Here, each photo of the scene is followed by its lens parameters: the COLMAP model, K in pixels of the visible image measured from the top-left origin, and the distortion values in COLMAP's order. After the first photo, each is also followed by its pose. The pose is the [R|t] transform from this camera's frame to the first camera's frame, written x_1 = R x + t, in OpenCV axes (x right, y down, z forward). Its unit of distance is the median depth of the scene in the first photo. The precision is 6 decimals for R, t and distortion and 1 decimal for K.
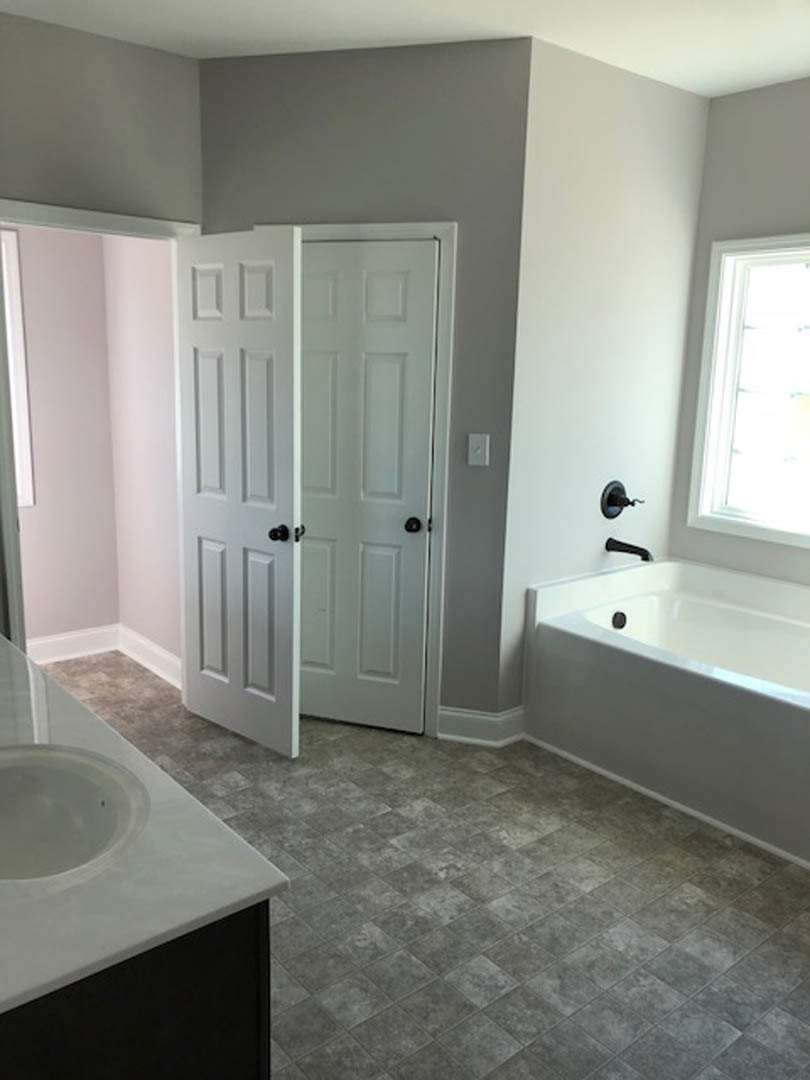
lens RADIAL K [[872.0, 0, 412.7], [0, 872.0, 538.0], [0, 0, 1]] dist [0.007919, -0.011375]
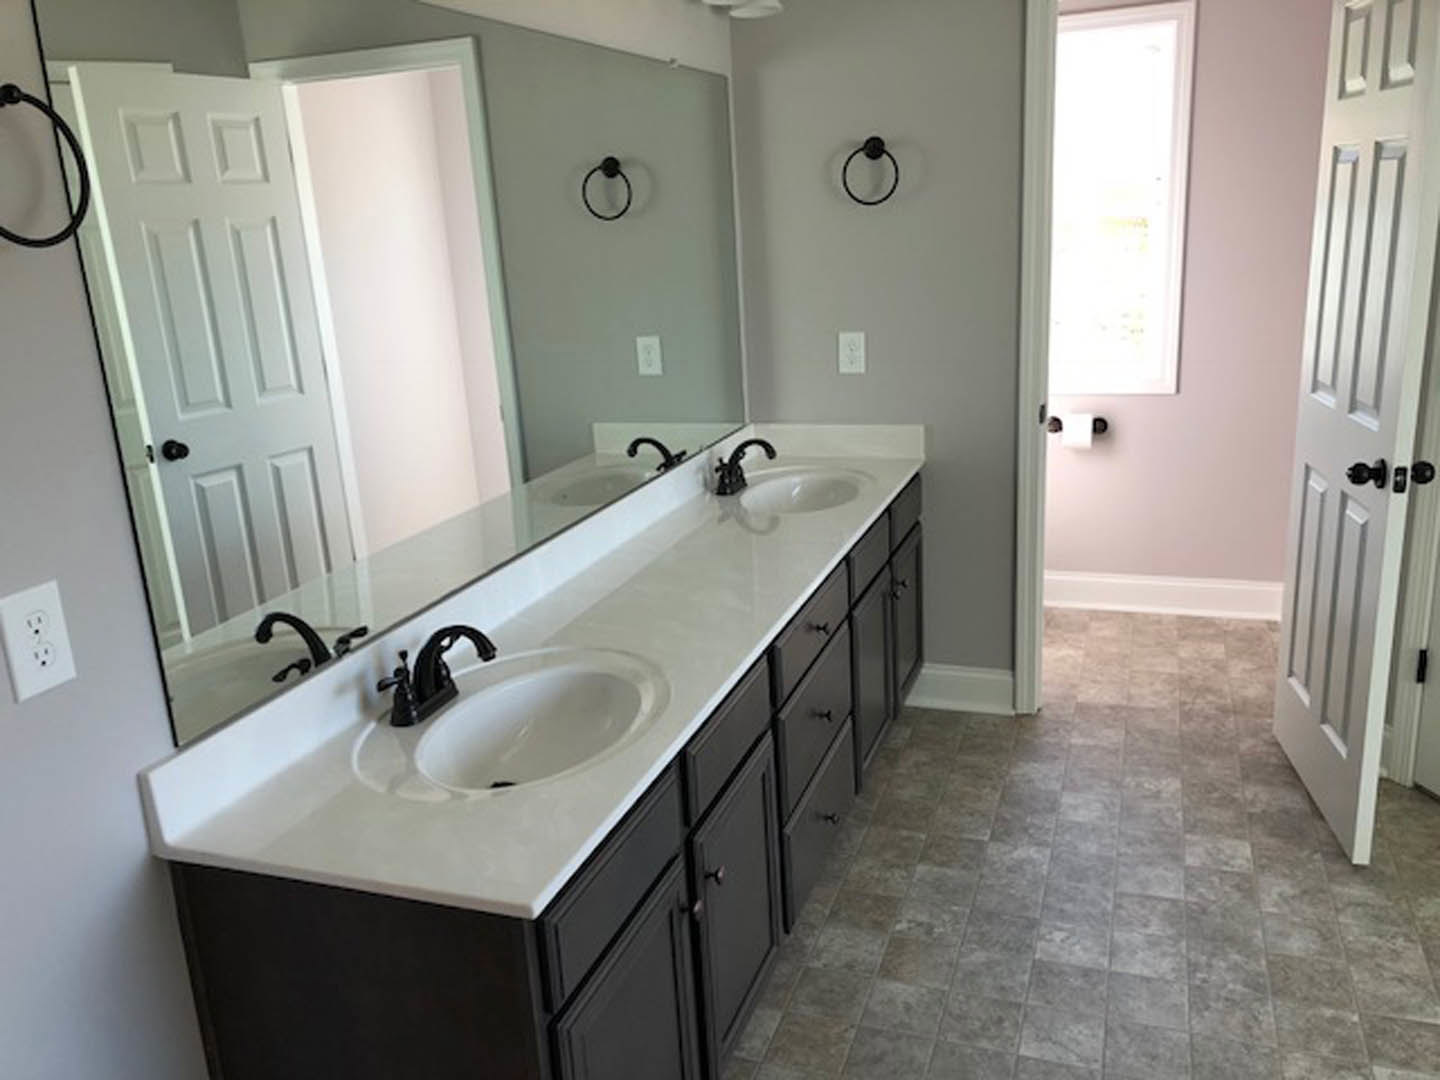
lens RADIAL K [[1162.7, 0, 717.9], [0, 1162.7, 548.7], [0, 0, 1]] dist [0.007919, -0.011375]
pose [[0.498487, 0.192507, -0.845253, 0.273937], [-0.110189, 0.981194, 0.158485, -0.029291], [0.859866, 0.014135, 0.510324, 0.247778]]
